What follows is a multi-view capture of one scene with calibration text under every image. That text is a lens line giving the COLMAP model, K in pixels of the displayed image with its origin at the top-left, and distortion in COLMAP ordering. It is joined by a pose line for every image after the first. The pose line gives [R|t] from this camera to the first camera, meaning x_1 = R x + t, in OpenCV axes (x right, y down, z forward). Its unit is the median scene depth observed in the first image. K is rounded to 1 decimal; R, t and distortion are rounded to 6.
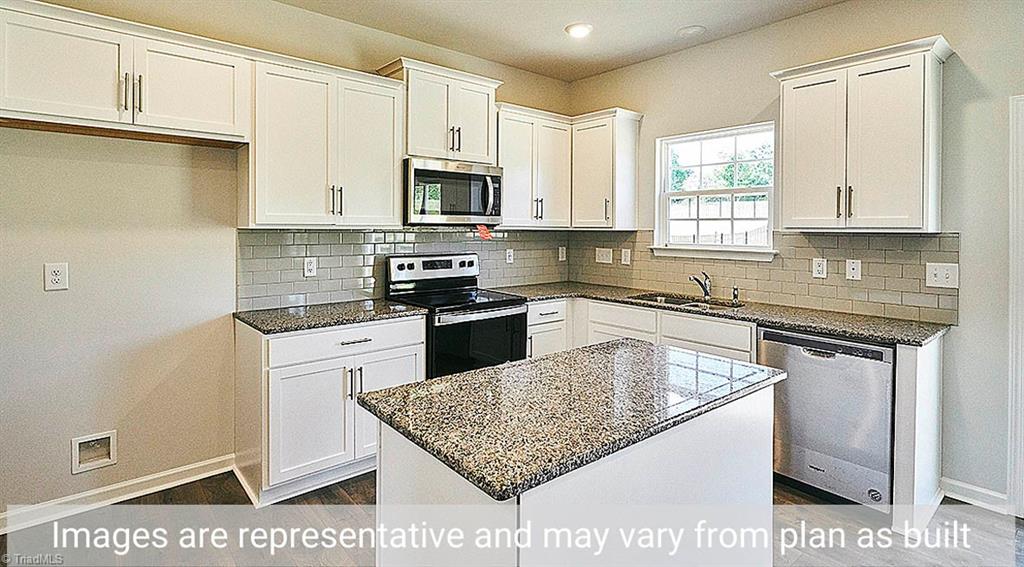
lens RADIAL K [[494.0, 0, 505.4], [0, 494.0, 228.1], [0, 0, 1]] dist [0.000842, 0.000156]
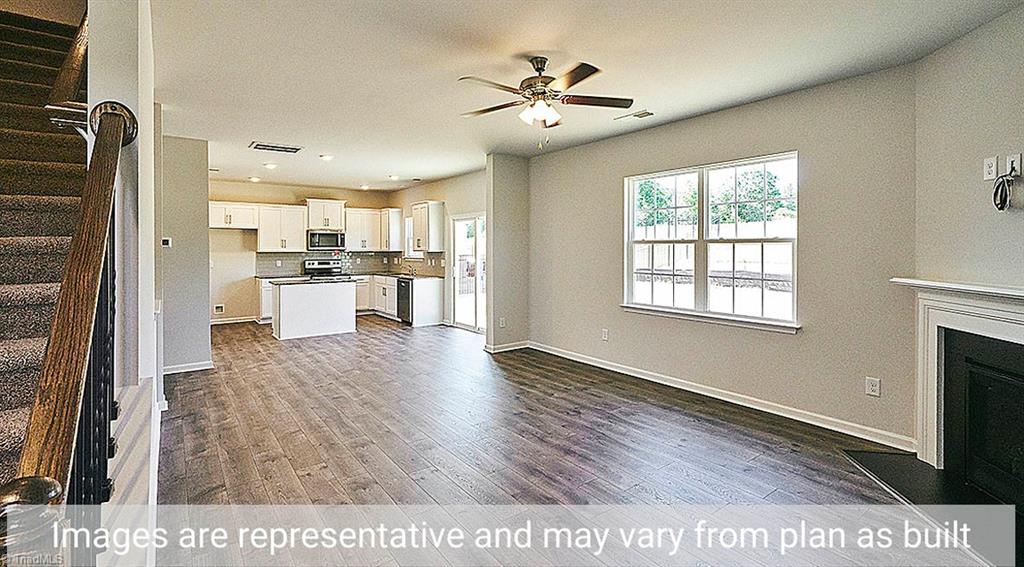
lens RADIAL K [[459.7, 0, 507.1], [0, 459.7, 249.2], [0, 0, 1]] dist [0.000134, -0.000032]
pose [[0.997803, -0.010150, -0.065476, 1.211715], [0.010404, 0.999940, 0.003542, -0.010465], [0.065436, -0.004215, 0.997848, -1.789556]]
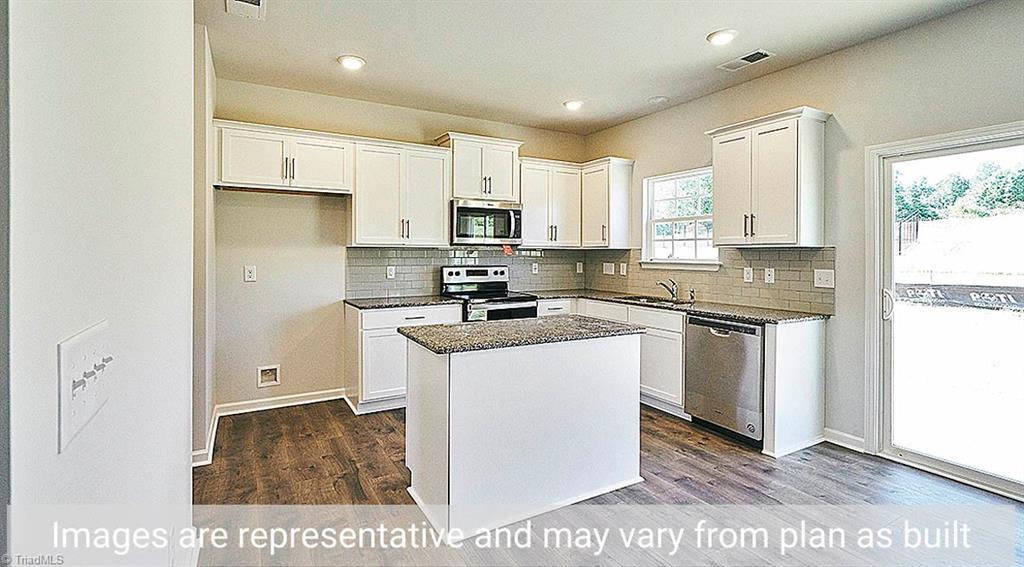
lens RADIAL K [[459.7, 0, 507.1], [0, 459.7, 249.2], [0, 0, 1]] dist [0.000134, -0.000032]
pose [[0.983993, -0.003950, -0.178165, 0.193884], [0.002395, 0.999957, -0.008944, 0.018725], [0.178193, 0.008374, 0.983960, -0.306015]]
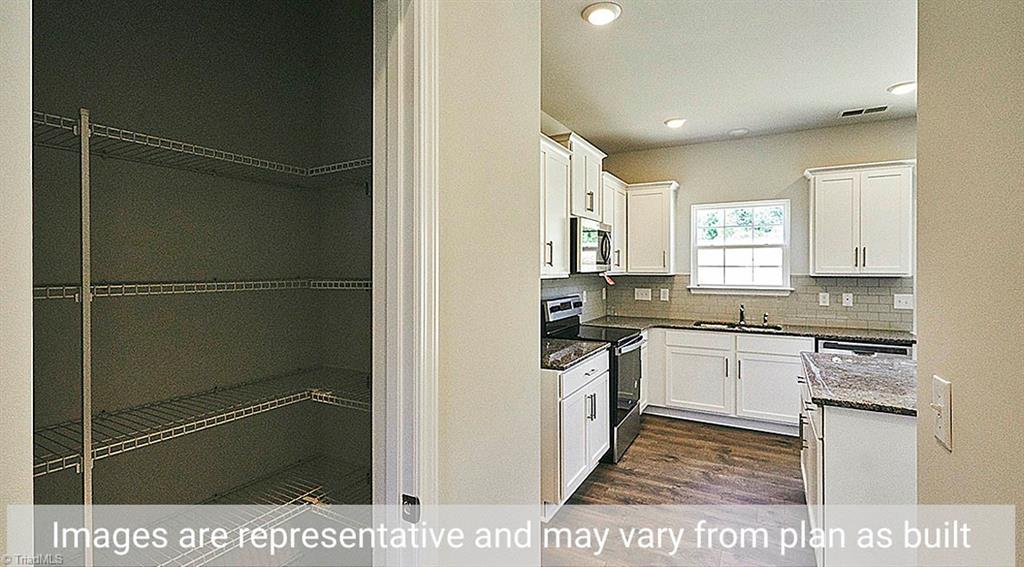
lens RADIAL K [[460.2, 0, 508.5], [0, 460.2, 267.4], [0, 0, 1]] dist [0.001181, 0.000211]
pose [[0.936334, -0.005800, 0.351063, -0.687595], [0.005622, 0.999983, 0.001527, -0.022295], [-0.351066, 0.000544, 0.936350, 0.016646]]
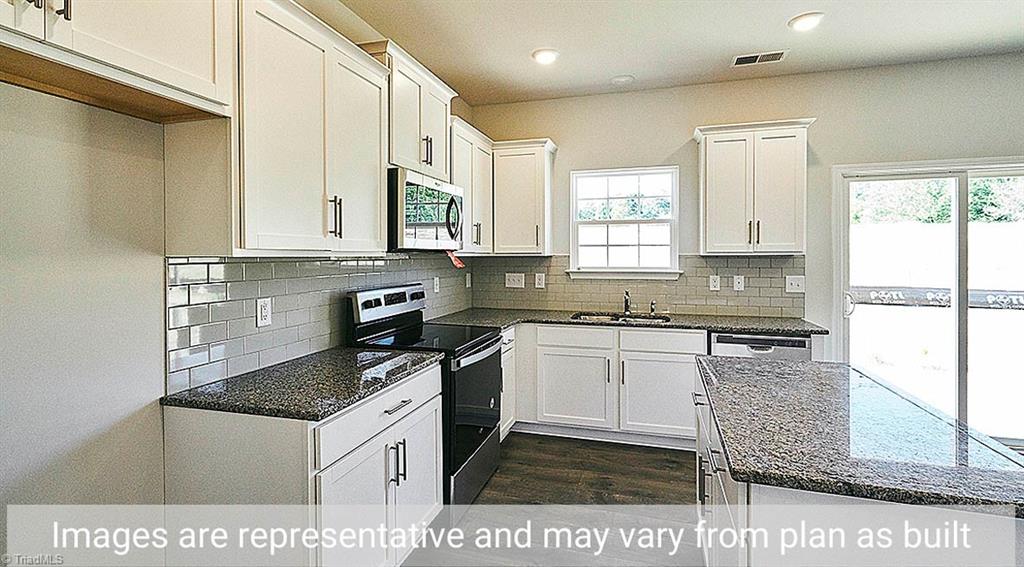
lens RADIAL K [[463.1, 0, 519.0], [0, 463.1, 256.2], [0, 0, 1]] dist [-0.000631, -0.000202]
pose [[0.832875, -0.009794, 0.553374, -0.417016], [0.007836, 0.999952, 0.005903, -0.000838], [-0.553405, -0.000581, 0.832912, 0.245049]]
